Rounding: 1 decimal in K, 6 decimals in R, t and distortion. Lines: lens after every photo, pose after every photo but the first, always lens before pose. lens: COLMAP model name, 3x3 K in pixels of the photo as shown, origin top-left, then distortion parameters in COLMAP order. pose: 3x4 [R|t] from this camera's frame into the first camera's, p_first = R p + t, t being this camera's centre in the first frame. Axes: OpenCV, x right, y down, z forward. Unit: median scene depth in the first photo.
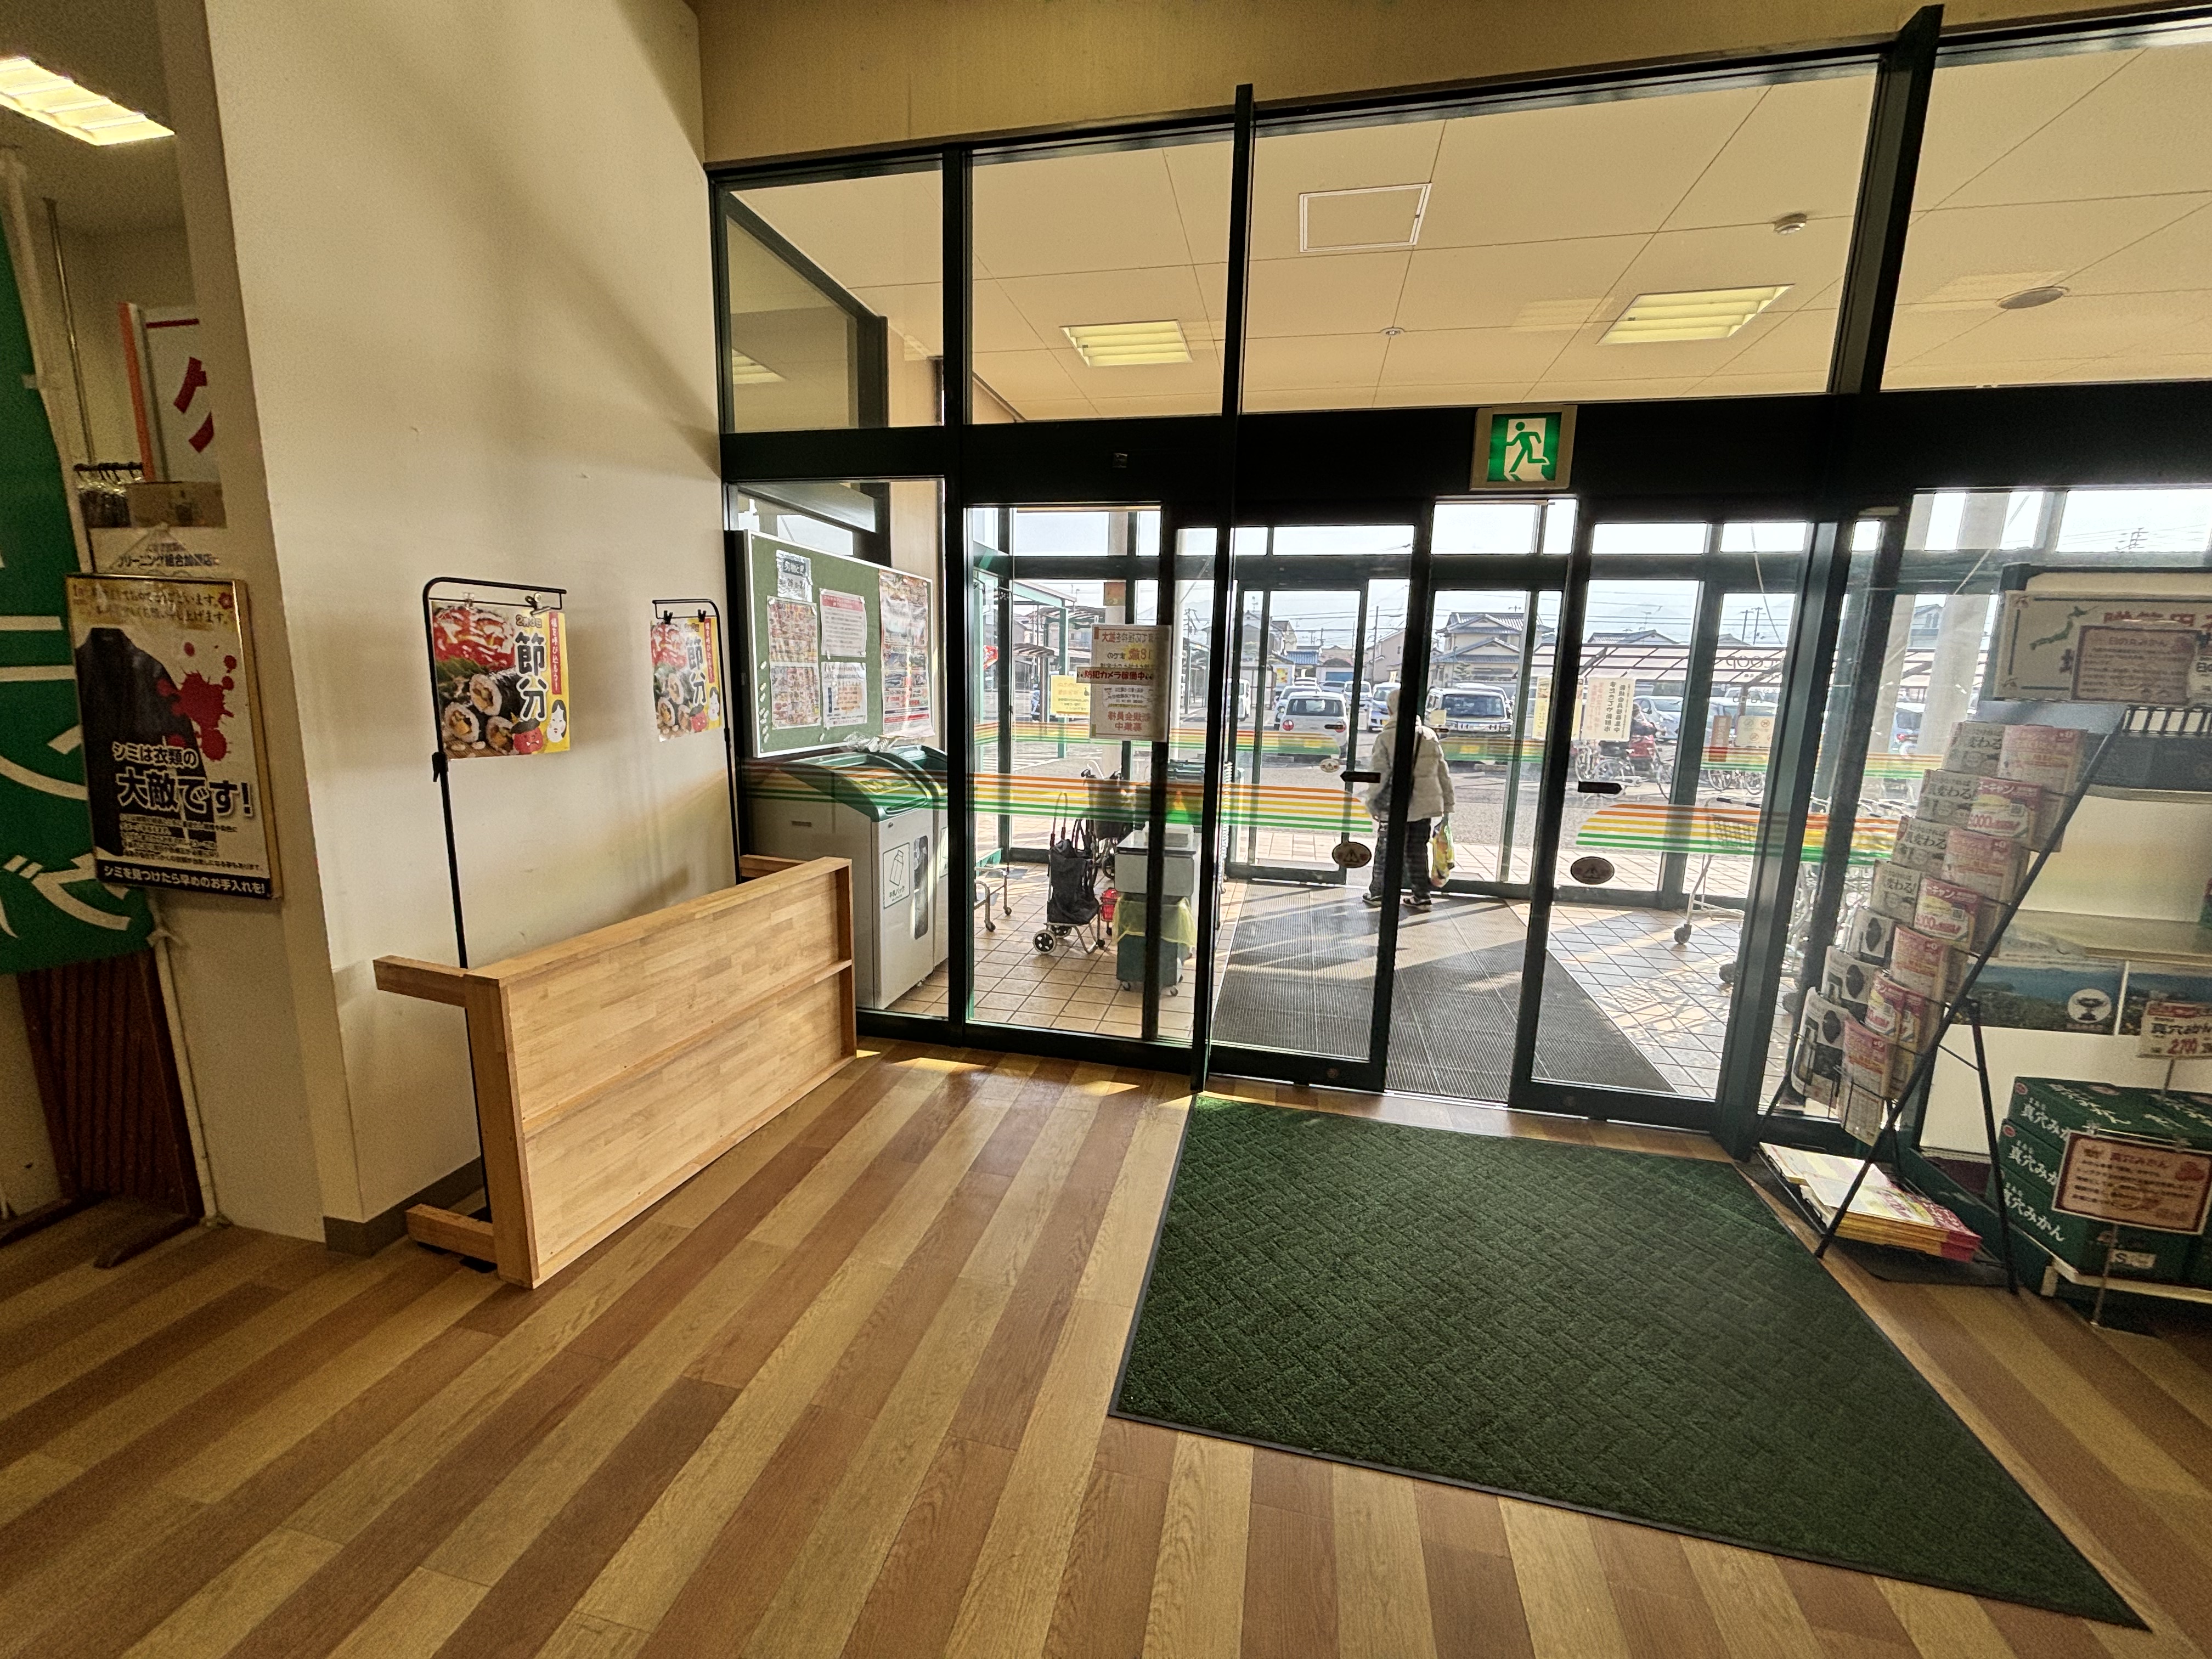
lens RADIAL K [[893.4, 0, 1108.4], [0, 893.4, 826.8], [0, 0, 1]] dist [0.013038, -0.010336]
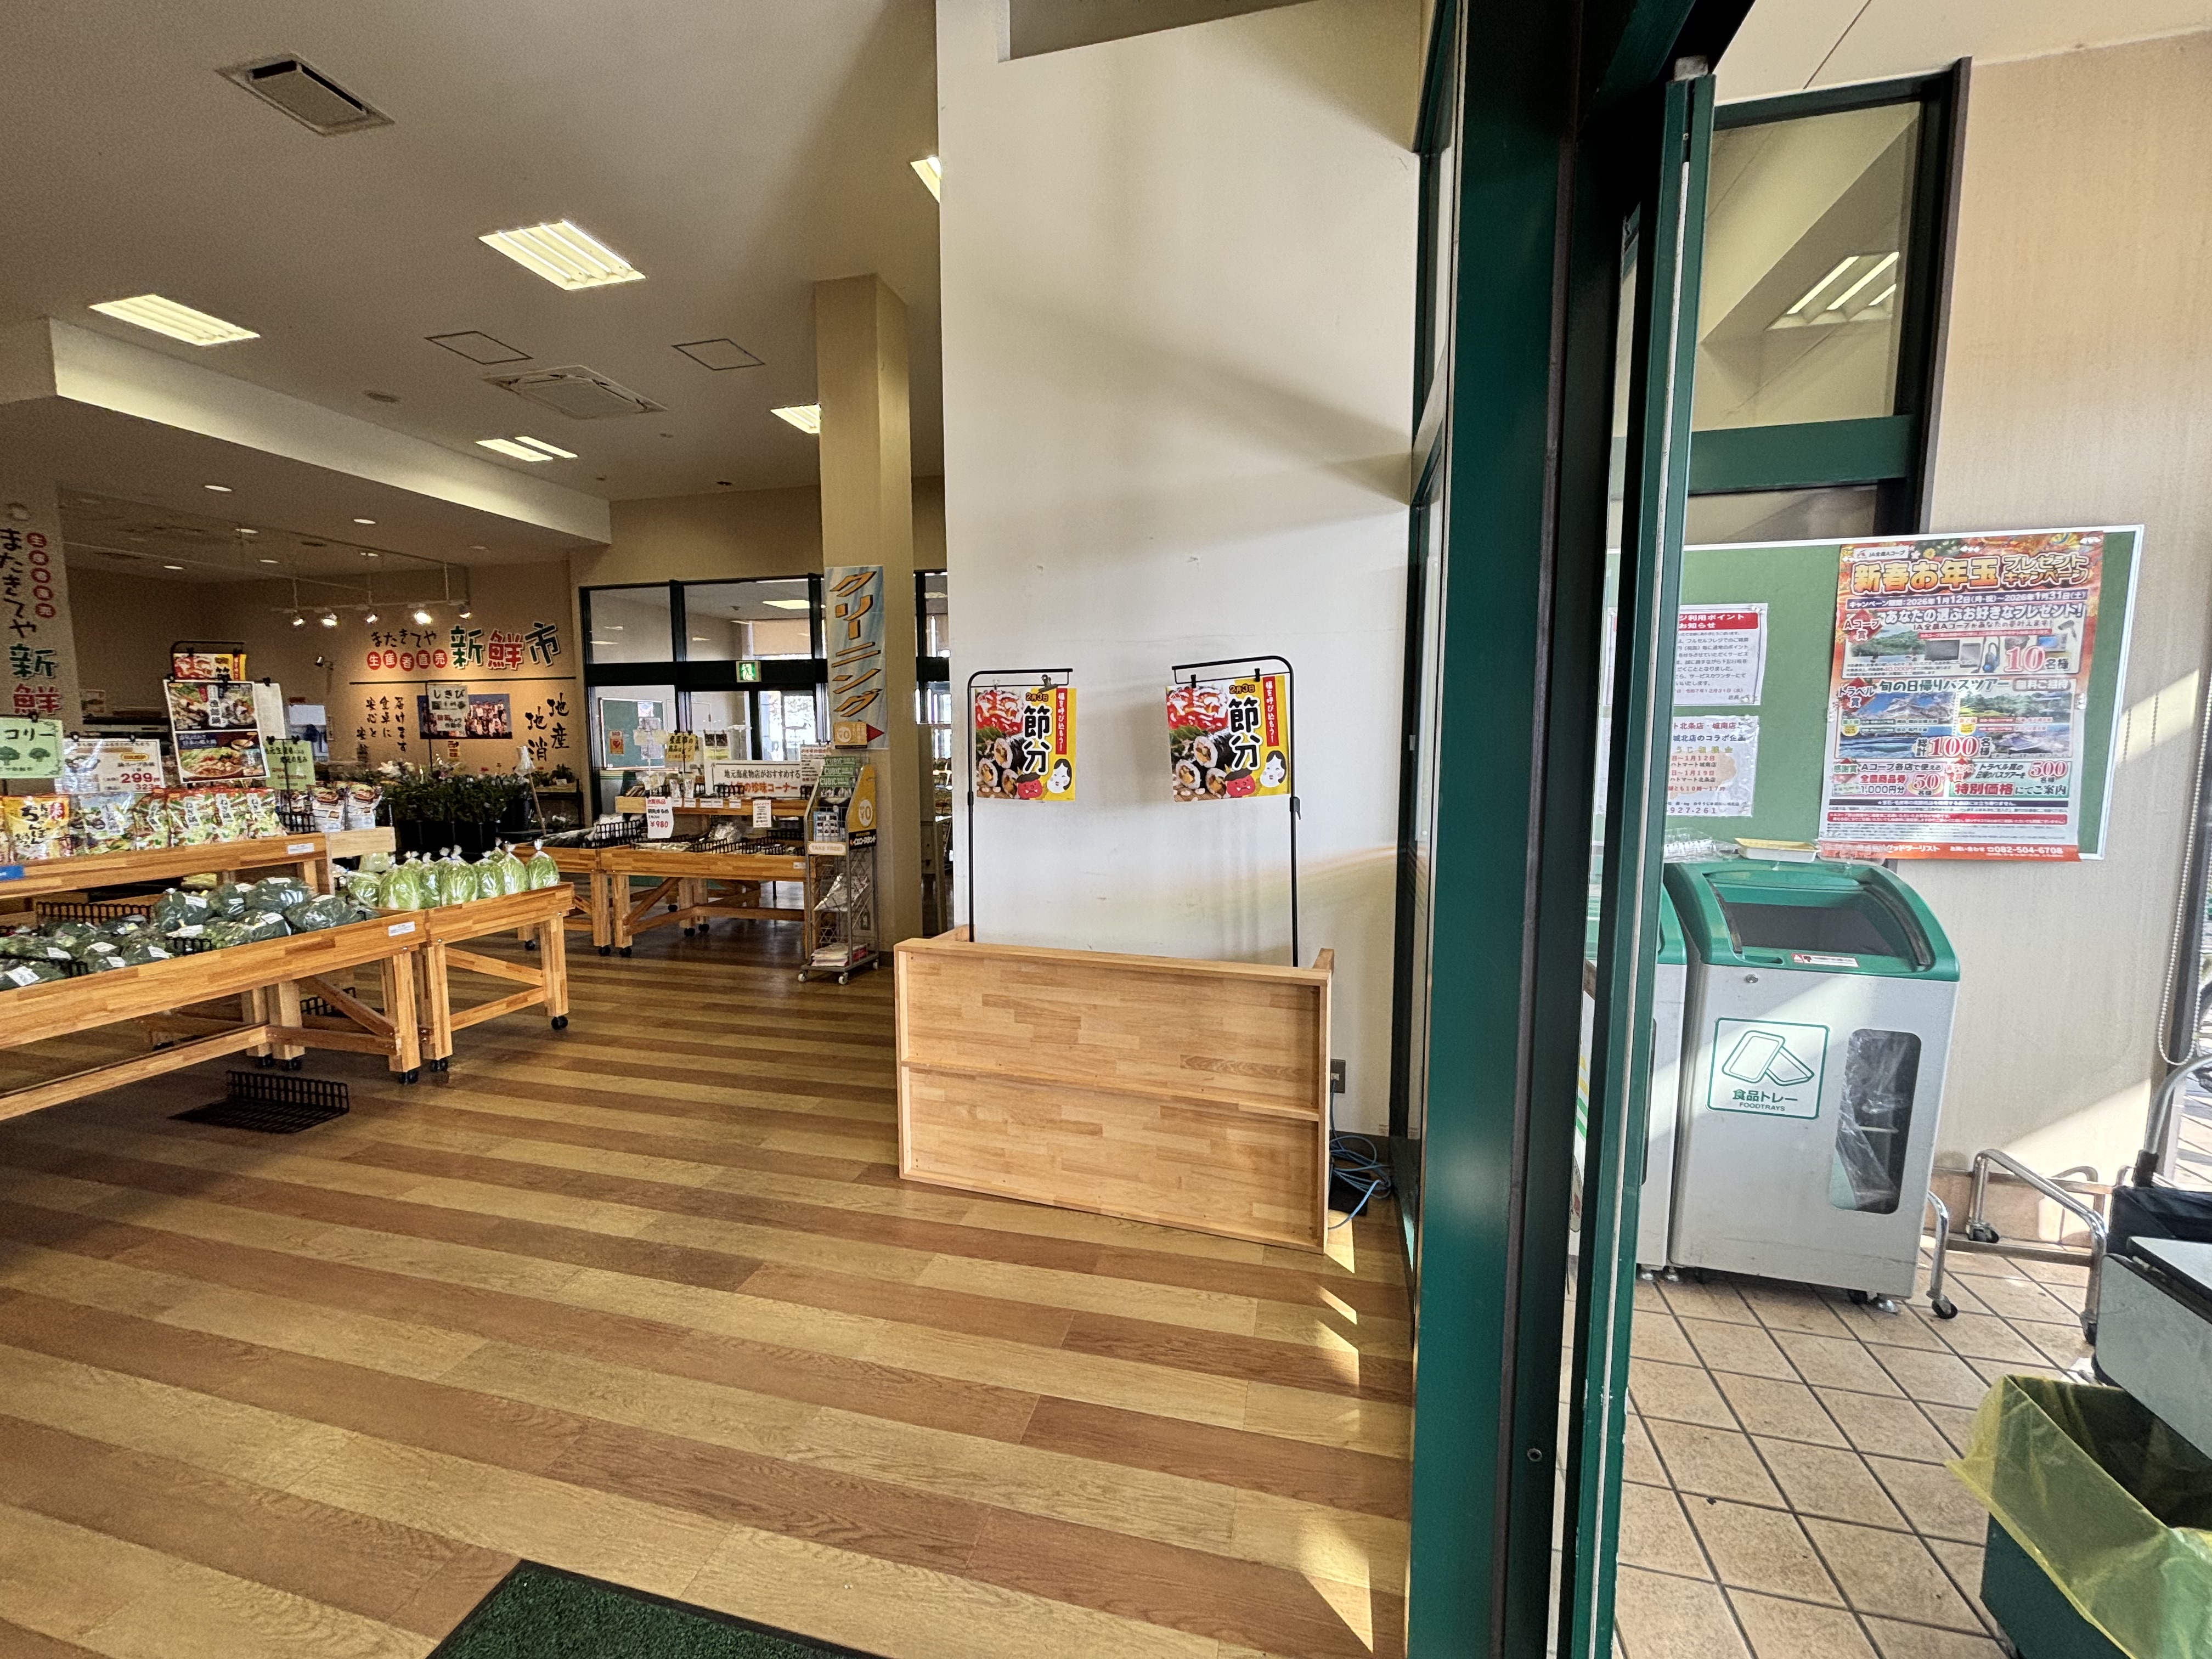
lens RADIAL K [[897.9, 0, 1091.3], [0, 897.9, 815.8], [0, 0, 1]] dist [0.008079, 0.000080]
pose [[-0.030160, 0.100628, -0.994467, 0.607649], [-0.160121, 0.981584, 0.104181, -0.200214], [0.986637, 0.162377, -0.013491, 1.075930]]
